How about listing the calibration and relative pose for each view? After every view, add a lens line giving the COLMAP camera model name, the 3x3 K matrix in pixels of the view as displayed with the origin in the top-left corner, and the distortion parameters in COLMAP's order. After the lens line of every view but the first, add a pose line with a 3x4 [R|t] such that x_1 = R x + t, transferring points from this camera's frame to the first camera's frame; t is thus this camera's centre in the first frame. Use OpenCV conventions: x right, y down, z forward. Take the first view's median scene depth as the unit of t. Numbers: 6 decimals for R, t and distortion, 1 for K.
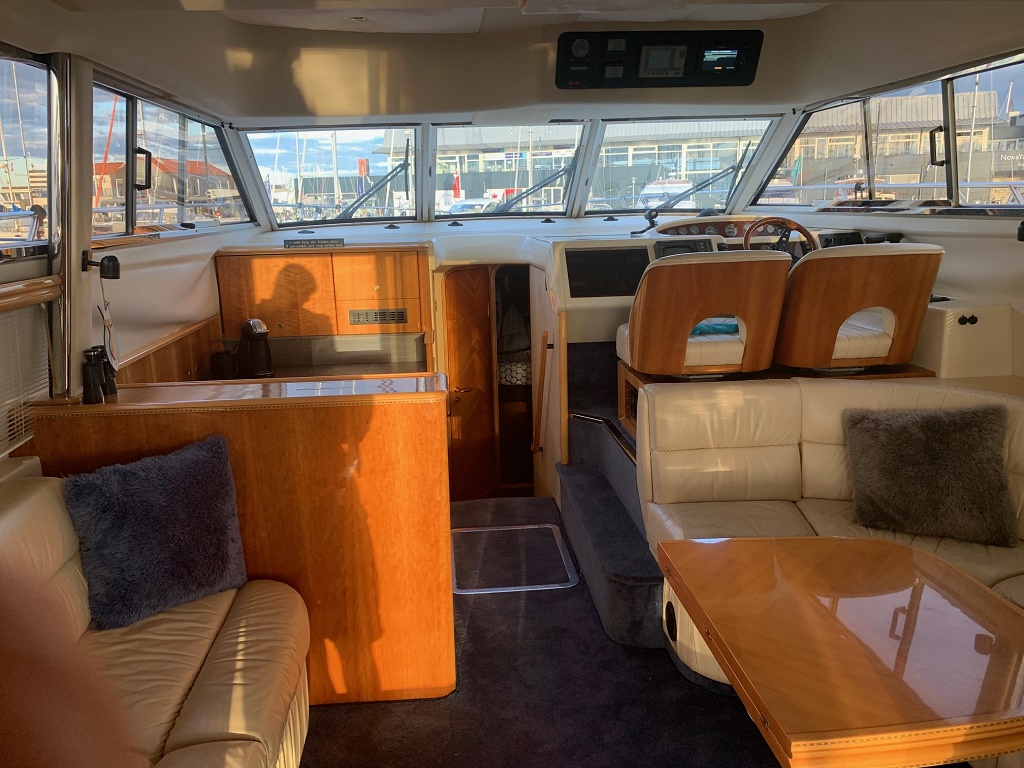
lens RADIAL K [[777.0, 0, 503.7], [0, 777.0, 379.0], [0, 0, 1]] dist [-0.002527, -0.018127]
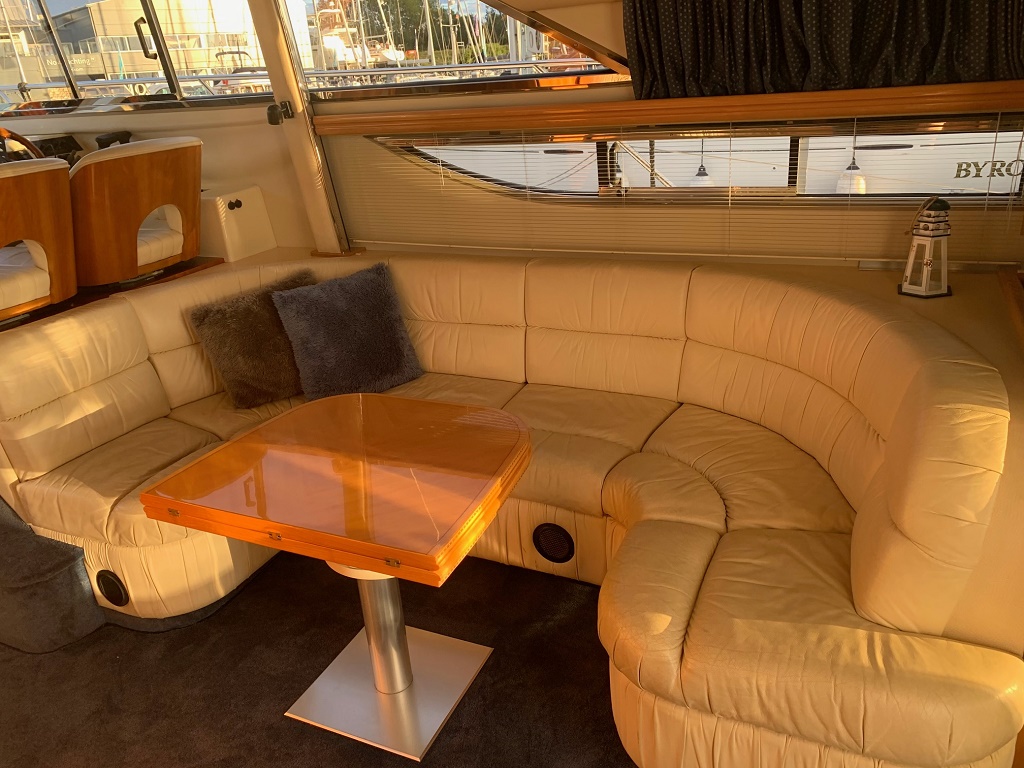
lens RADIAL K [[777.0, 0, 505.8], [0, 777.0, 385.2], [0, 0, 1]] dist [-0.002527, -0.018127]
pose [[0.469639, -0.334414, 0.817072, -0.206389], [0.238786, 0.939105, 0.247110, -0.017066], [-0.849953, 0.079053, 0.520894, 0.129121]]
